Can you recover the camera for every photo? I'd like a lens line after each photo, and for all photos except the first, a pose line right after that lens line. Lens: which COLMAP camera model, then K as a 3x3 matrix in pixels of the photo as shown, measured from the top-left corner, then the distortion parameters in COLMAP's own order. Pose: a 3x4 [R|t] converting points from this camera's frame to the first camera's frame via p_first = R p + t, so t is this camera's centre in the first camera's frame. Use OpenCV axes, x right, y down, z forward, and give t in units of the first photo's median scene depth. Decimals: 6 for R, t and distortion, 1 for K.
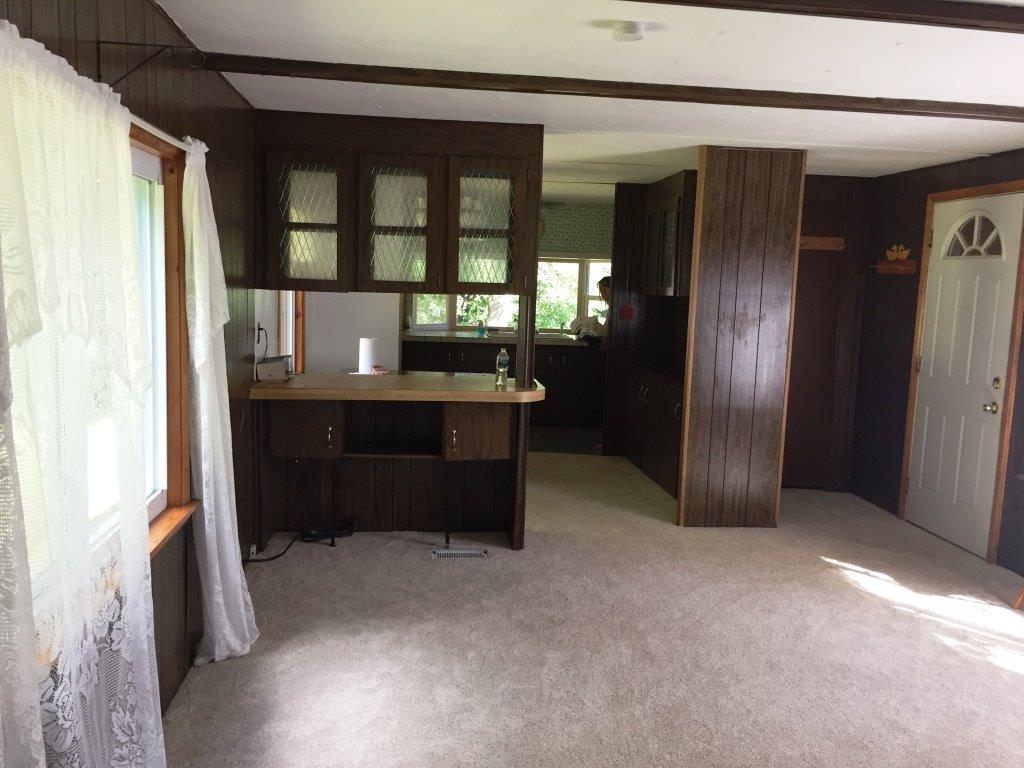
lens RADIAL K [[870.1, 0, 514.0], [0, 870.1, 376.6], [0, 0, 1]] dist [0.084365, -0.121474]
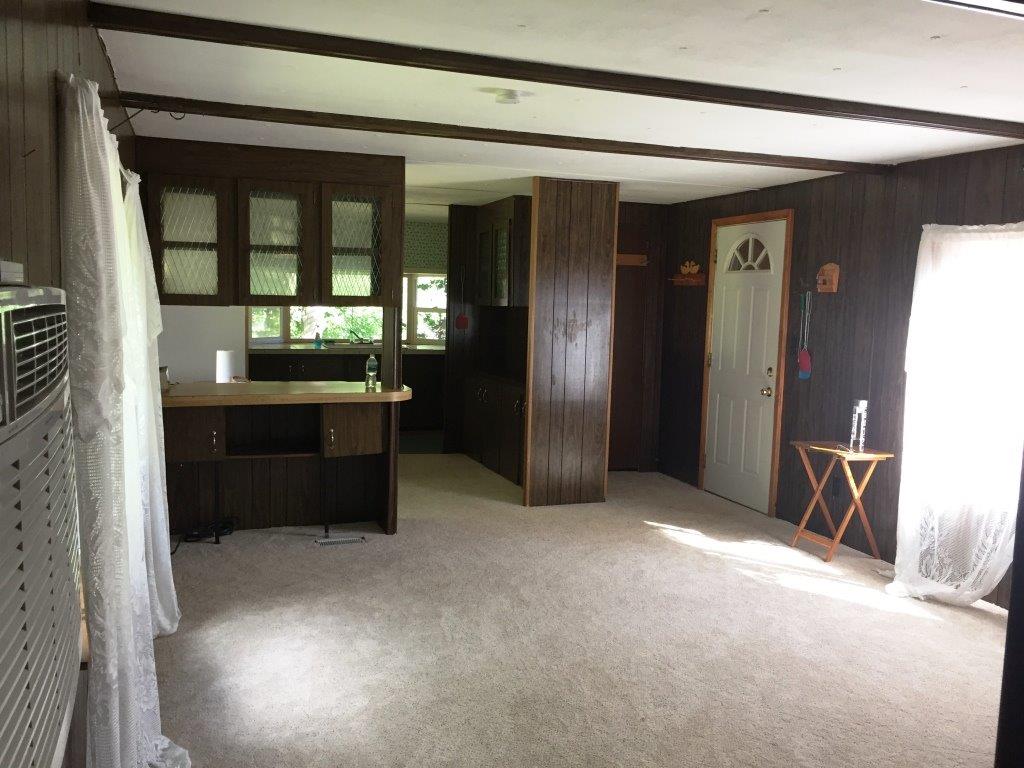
lens RADIAL K [[874.3, 0, 515.4], [0, 874.3, 382.6], [0, 0, 1]] dist [0.074419, -0.109250]
pose [[0.972685, -0.034350, 0.229573, -0.092777], [0.036351, 0.999329, -0.004491, 0.015170], [-0.229264, 0.012714, 0.973281, -0.131968]]
